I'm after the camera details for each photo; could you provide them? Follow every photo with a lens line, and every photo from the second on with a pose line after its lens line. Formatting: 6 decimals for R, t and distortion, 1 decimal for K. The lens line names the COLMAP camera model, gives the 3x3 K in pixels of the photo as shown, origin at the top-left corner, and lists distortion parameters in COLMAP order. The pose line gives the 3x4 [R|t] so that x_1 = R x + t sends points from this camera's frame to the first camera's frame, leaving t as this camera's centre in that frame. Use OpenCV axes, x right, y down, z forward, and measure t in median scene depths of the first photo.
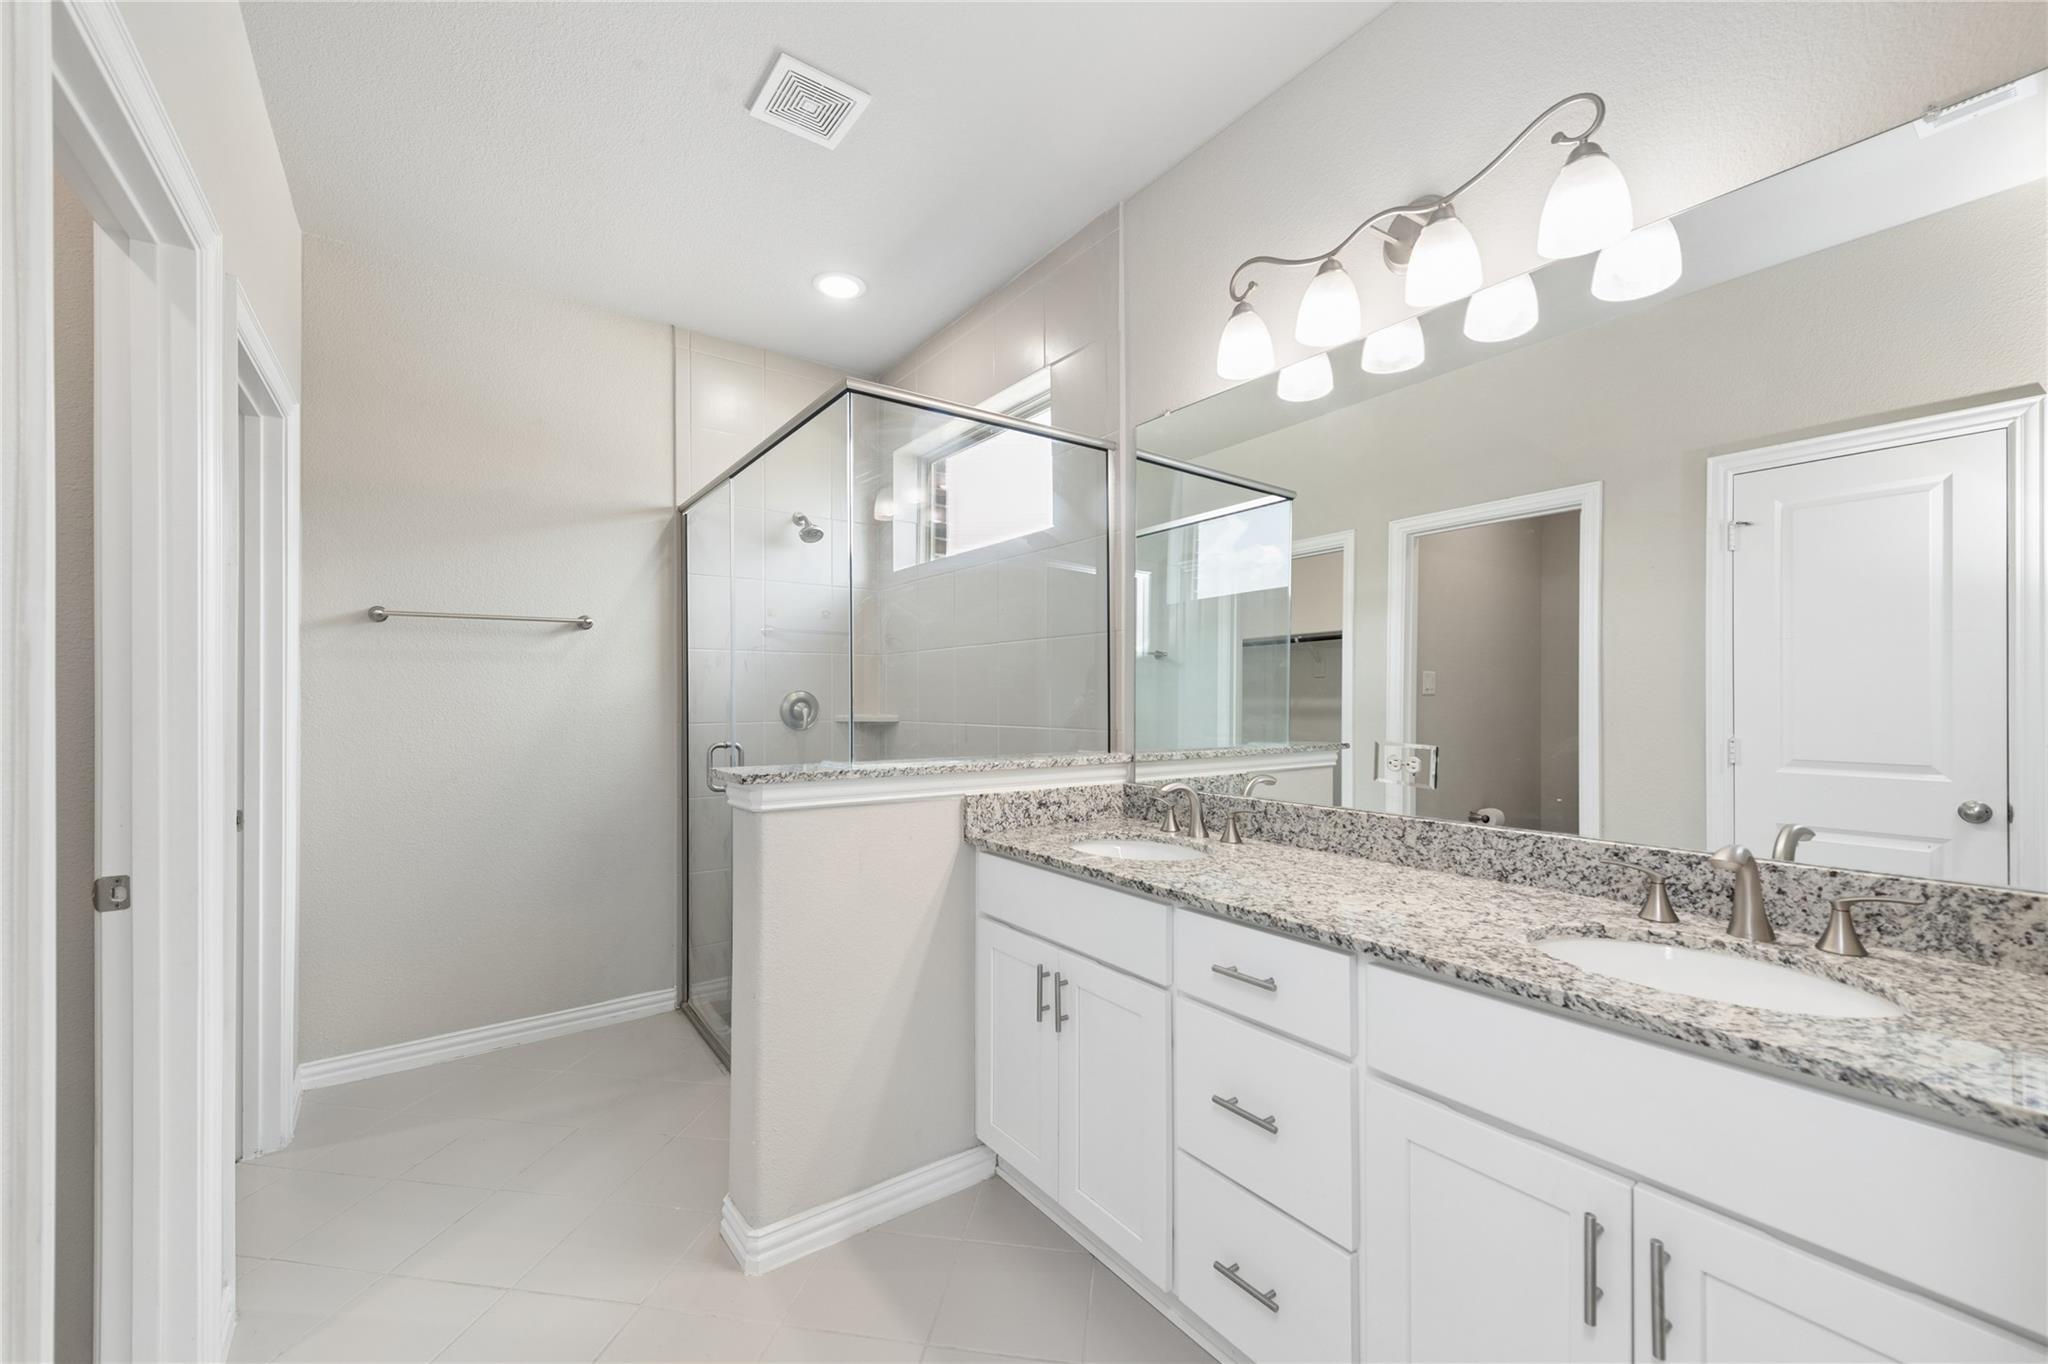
lens RADIAL K [[800.4, 0, 1028.0], [0, 800.4, 693.0], [0, 0, 1]] dist [-0.000317, -0.000682]
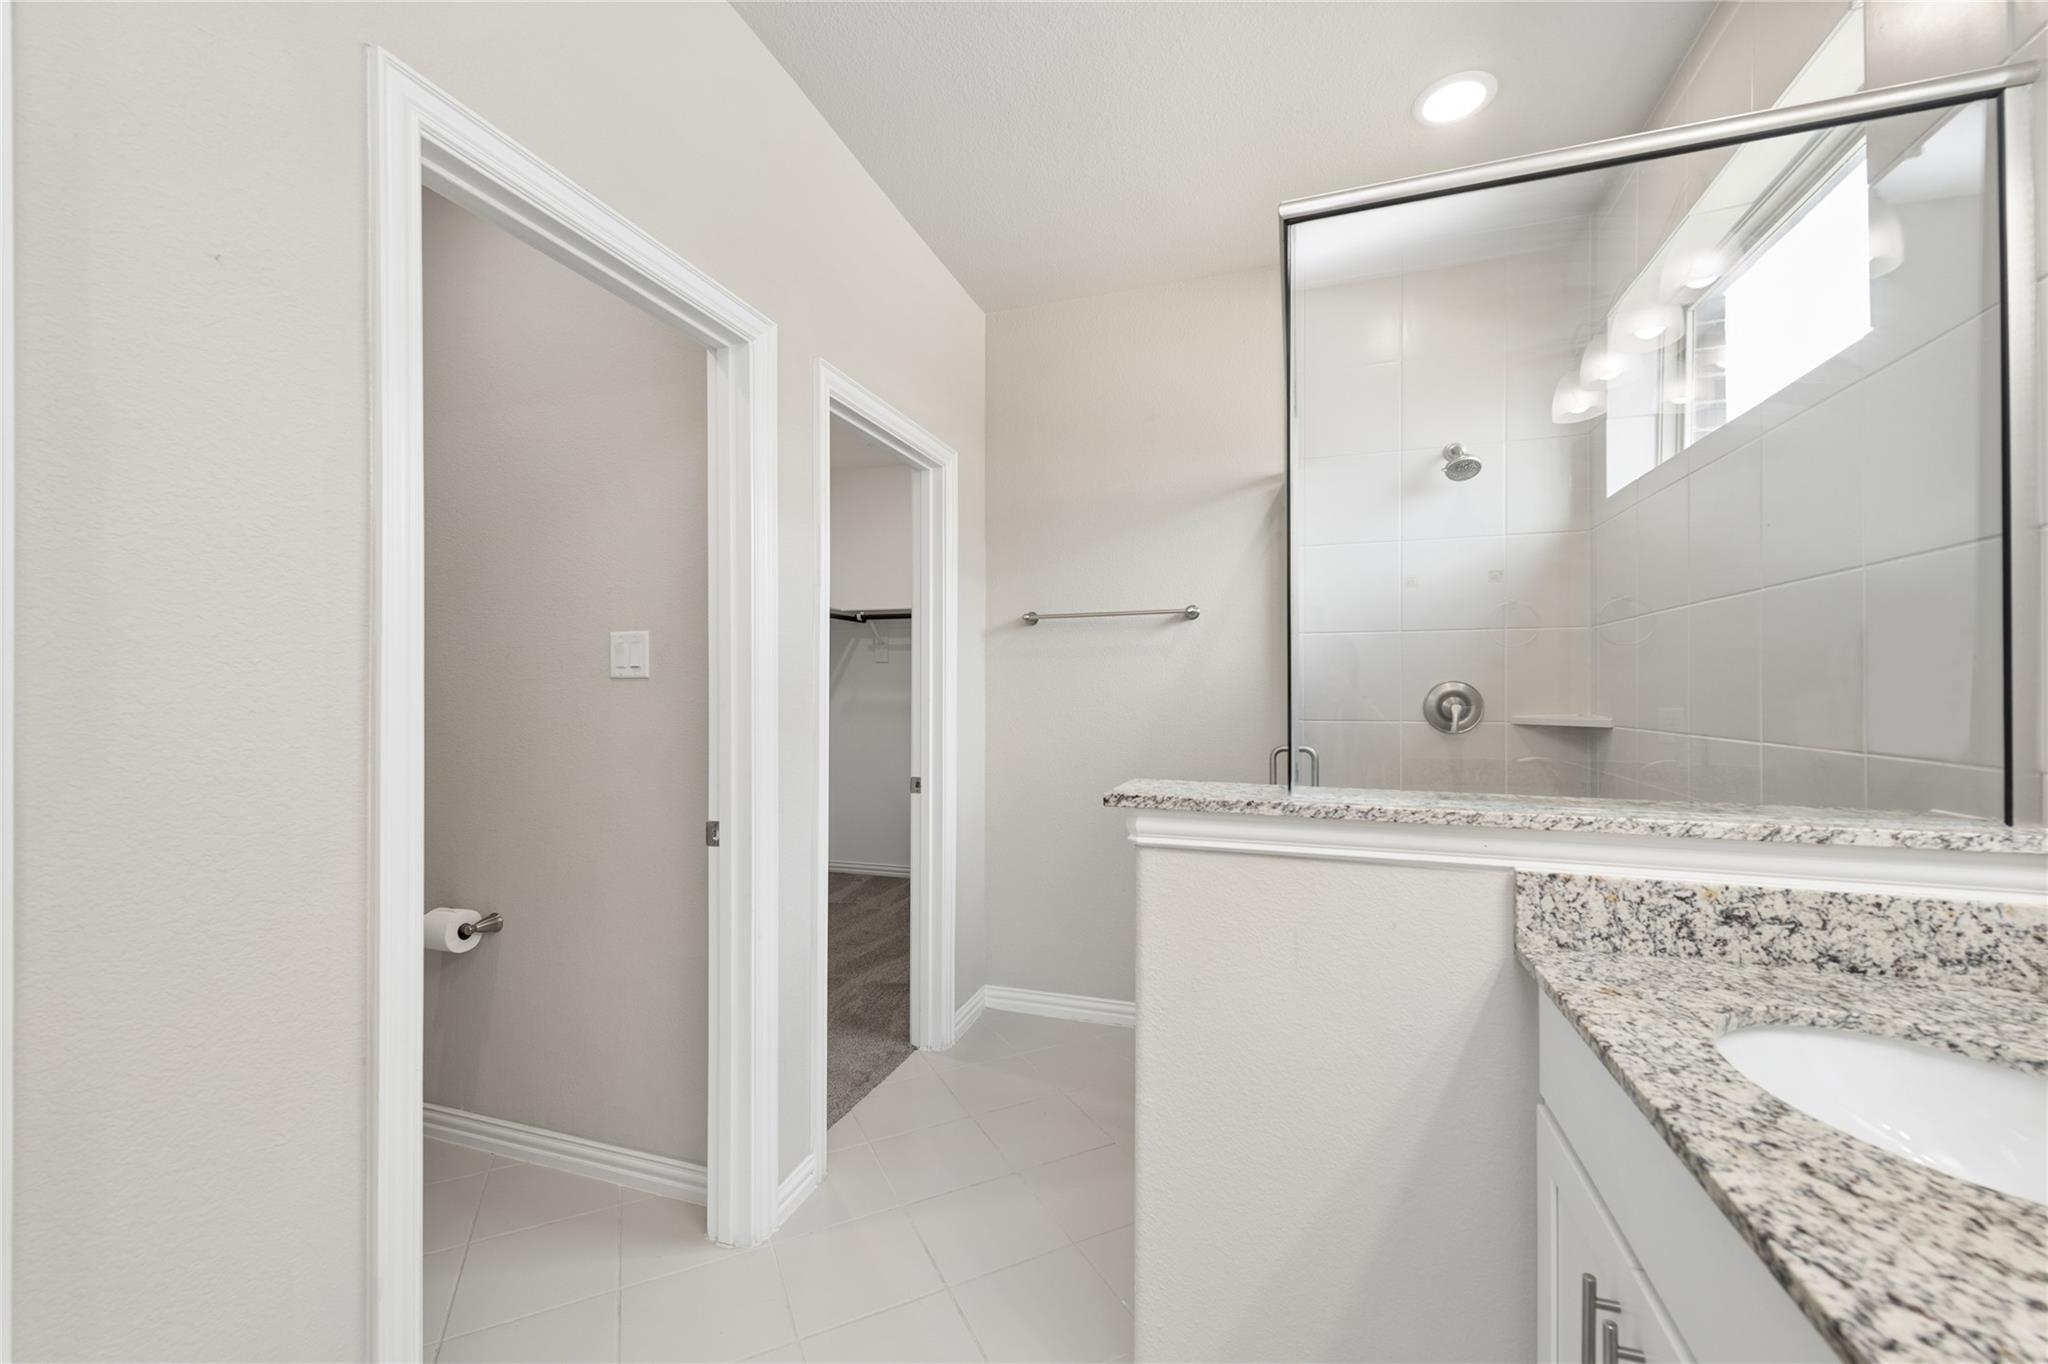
lens RADIAL K [[800.4, 0, 1023.7], [0, 800.4, 689.1], [0, 0, 1]] dist [-0.000317, -0.000682]
pose [[0.566954, -0.000850, -0.823749, 0.169073], [0.004584, 0.999987, 0.002123, 0.001803], [0.823737, -0.004979, 0.566950, 0.390679]]
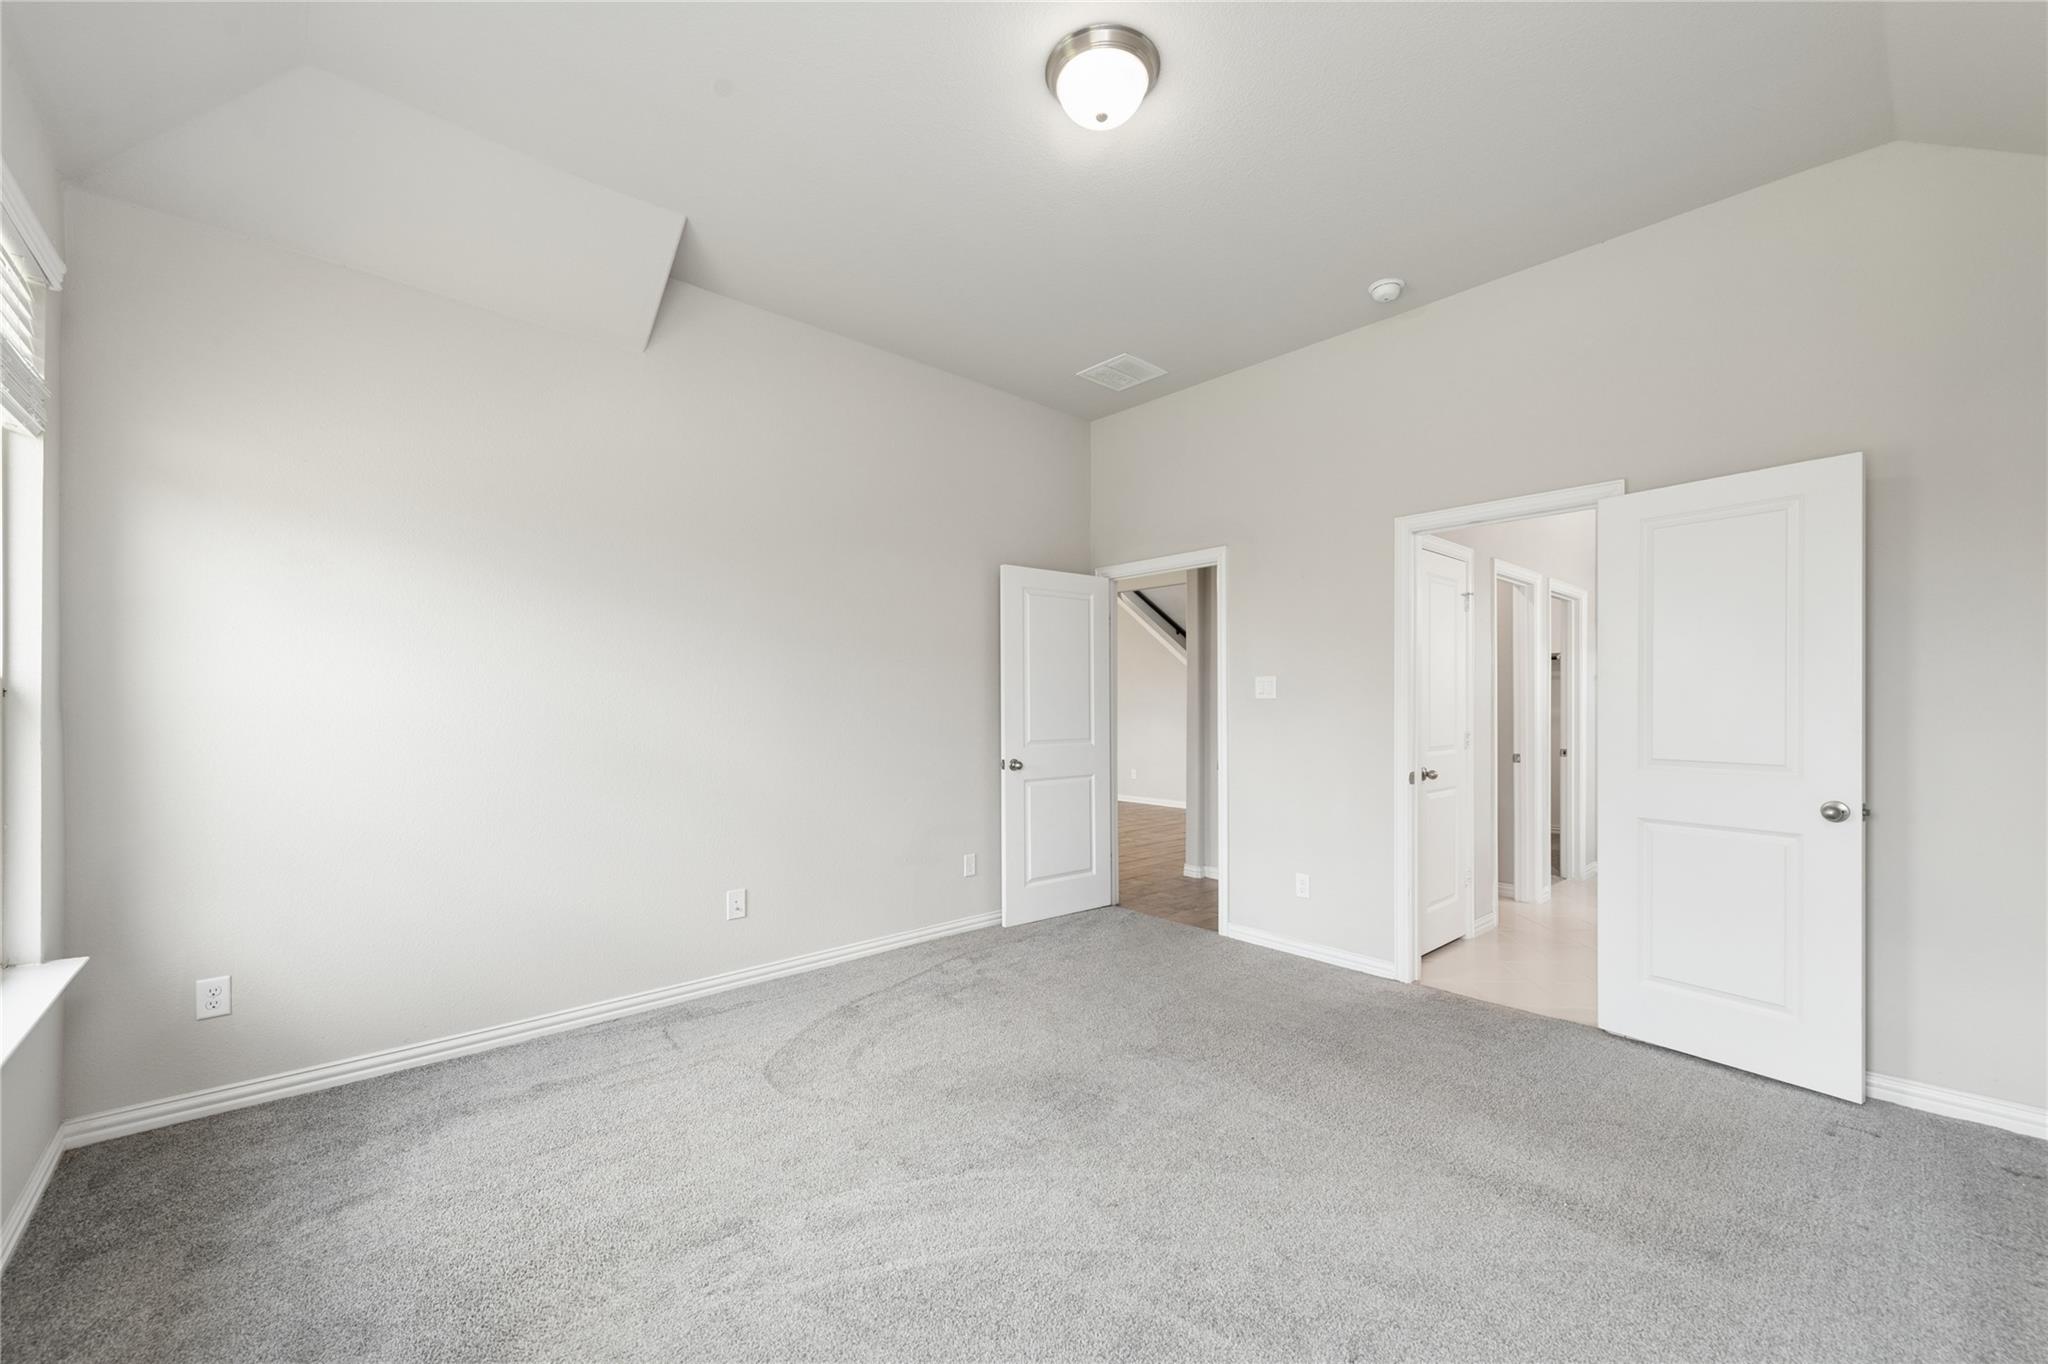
lens RADIAL K [[800.4, 0, 1022.4], [0, 800.4, 703.8], [0, 0, 1]] dist [-0.000317, -0.000682]
pose [[0.090388, -0.005246, -0.995893, 1.465981], [0.005575, 0.999973, -0.004762, -0.003392], [0.995891, -0.005122, 0.090414, -1.015840]]
